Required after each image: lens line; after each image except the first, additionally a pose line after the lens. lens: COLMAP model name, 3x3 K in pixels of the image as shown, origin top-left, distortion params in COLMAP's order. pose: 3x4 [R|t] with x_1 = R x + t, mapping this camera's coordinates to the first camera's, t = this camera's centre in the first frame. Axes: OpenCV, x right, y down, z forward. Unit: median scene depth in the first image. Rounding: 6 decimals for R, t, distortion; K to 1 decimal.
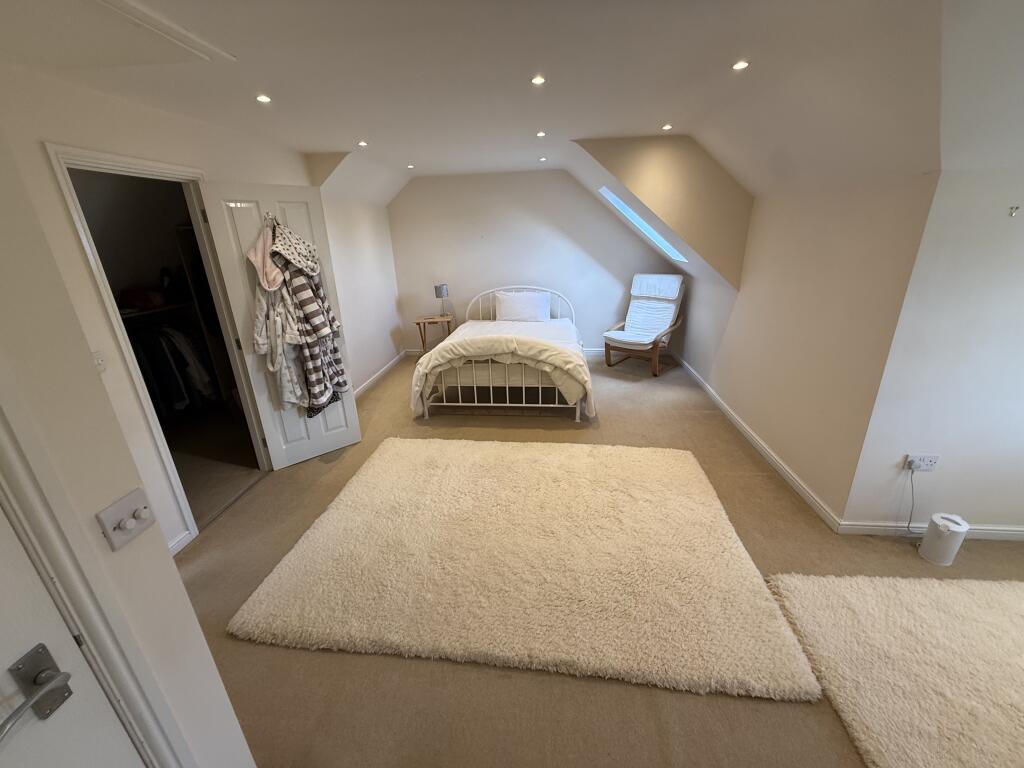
lens RADIAL K [[409.0, 0, 508.6], [0, 409.0, 382.8], [0, 0, 1]] dist [-0.000294, -0.000029]
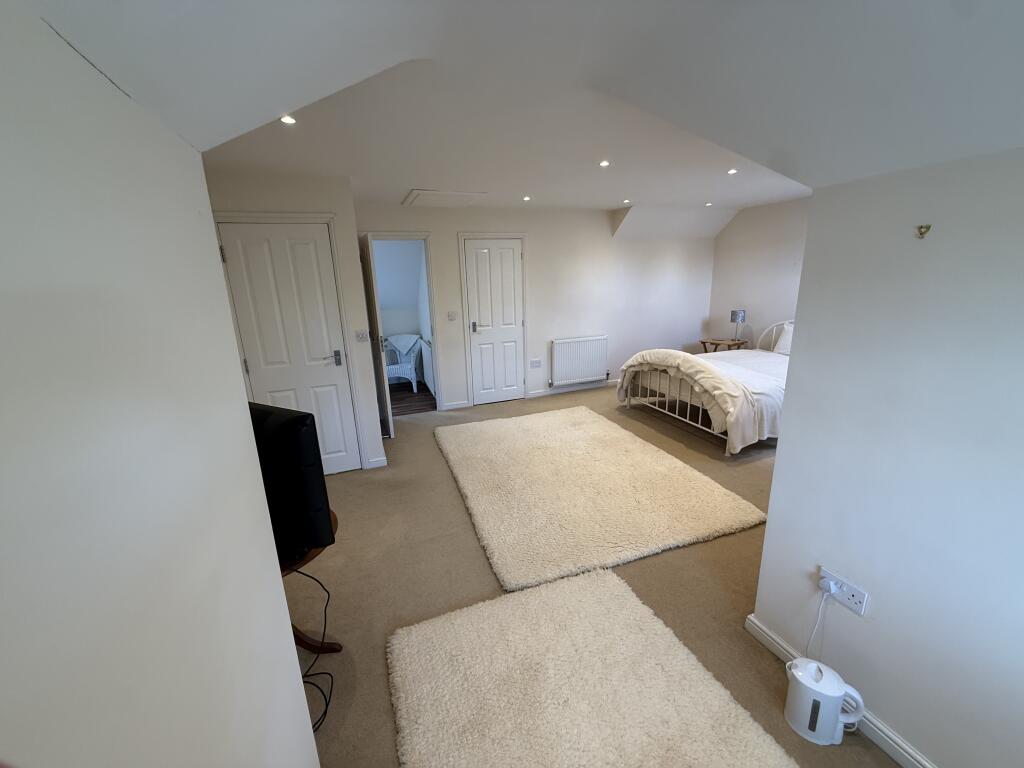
lens RADIAL K [[409.0, 0, 508.6], [0, 409.0, 382.8], [0, 0, 1]] dist [-0.000294, -0.000029]
pose [[0.441543, 0.245438, -0.863018, 0.771980], [-0.293167, 0.948530, 0.119765, -0.032666], [0.847993, 0.200128, 0.490771, 0.073761]]
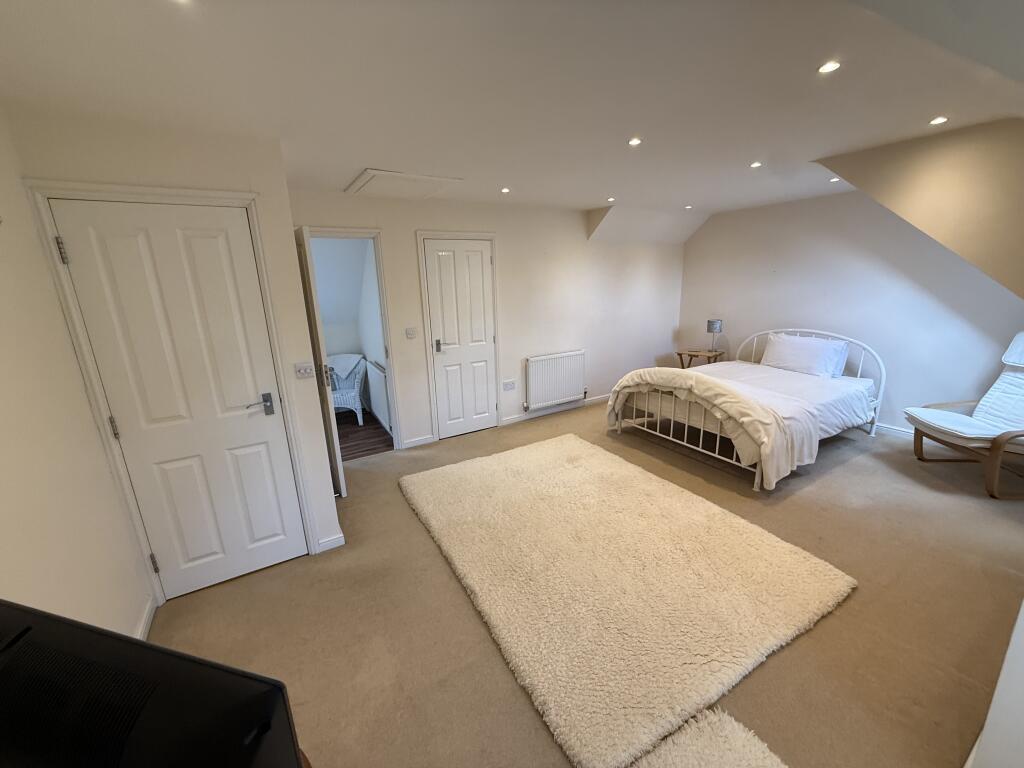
lens RADIAL K [[409.0, 0, 508.6], [0, 409.0, 382.8], [0, 0, 1]] dist [-0.000294, -0.000029]
pose [[0.596027, 0.212129, -0.774438, 0.497196], [-0.267425, 0.961853, 0.057648, -0.030563], [0.757124, 0.172744, 0.630018, 0.065387]]
